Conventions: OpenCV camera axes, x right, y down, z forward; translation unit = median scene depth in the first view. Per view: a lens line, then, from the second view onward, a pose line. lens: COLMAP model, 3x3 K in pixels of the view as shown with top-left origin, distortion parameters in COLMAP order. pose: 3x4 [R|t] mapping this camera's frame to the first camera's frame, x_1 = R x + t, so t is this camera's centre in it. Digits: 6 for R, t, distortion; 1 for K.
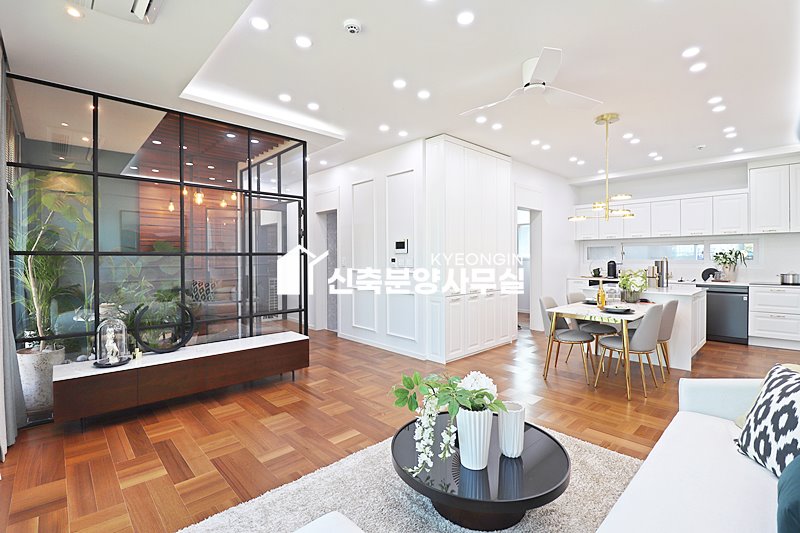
lens RADIAL K [[369.3, 0, 399.2], [0, 369.3, 259.7], [0, 0, 1]] dist [-0.000775, -0.012508]
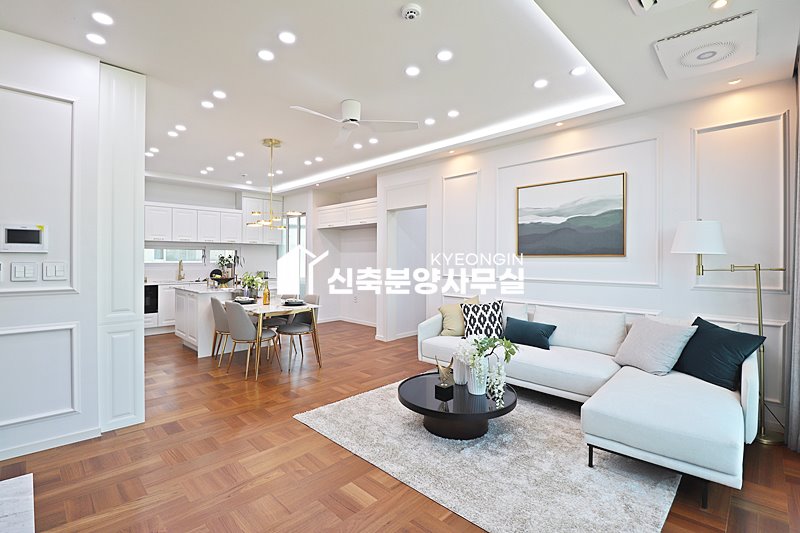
lens RADIAL K [[369.3, 0, 399.2], [0, 369.3, 259.7], [0, 0, 1]] dist [-0.000775, -0.012508]
pose [[-0.033180, 0.003450, 0.999443, -0.449932], [0.003584, 0.999988, -0.003333, -0.003853], [-0.999443, 0.003471, -0.033192, 0.459642]]
